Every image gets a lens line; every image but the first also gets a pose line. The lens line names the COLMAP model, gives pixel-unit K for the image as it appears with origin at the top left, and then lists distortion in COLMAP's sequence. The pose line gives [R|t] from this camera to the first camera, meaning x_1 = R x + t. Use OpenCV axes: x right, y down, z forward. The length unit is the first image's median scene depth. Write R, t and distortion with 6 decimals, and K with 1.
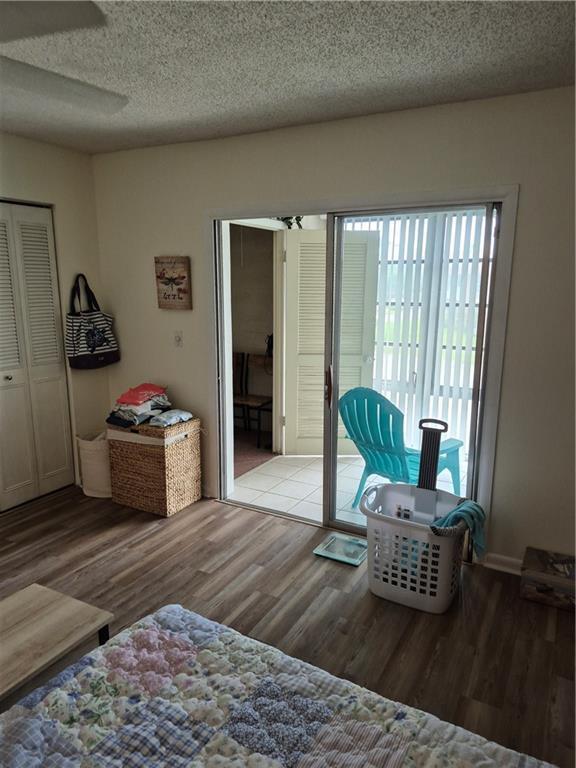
lens RADIAL K [[521.4, 0, 292.4], [0, 521.4, 380.3], [0, 0, 1]] dist [0.084476, -0.095189]
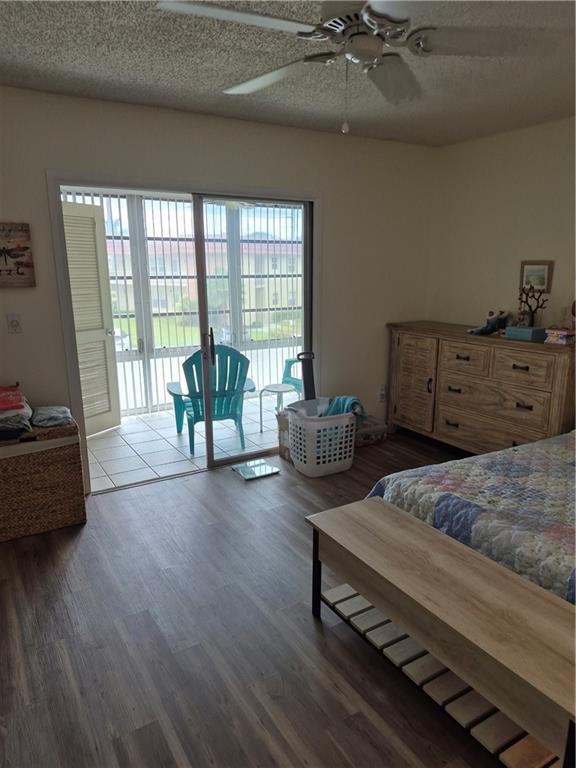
lens RADIAL K [[516.7, 0, 287.9], [0, 516.7, 373.0], [0, 0, 1]] dist [0.080386, -0.098168]
pose [[0.517824, -0.186326, 0.834950, -0.750126], [0.166197, 0.979309, 0.115468, -0.029931], [-0.839189, 0.078974, 0.538076, 0.222851]]
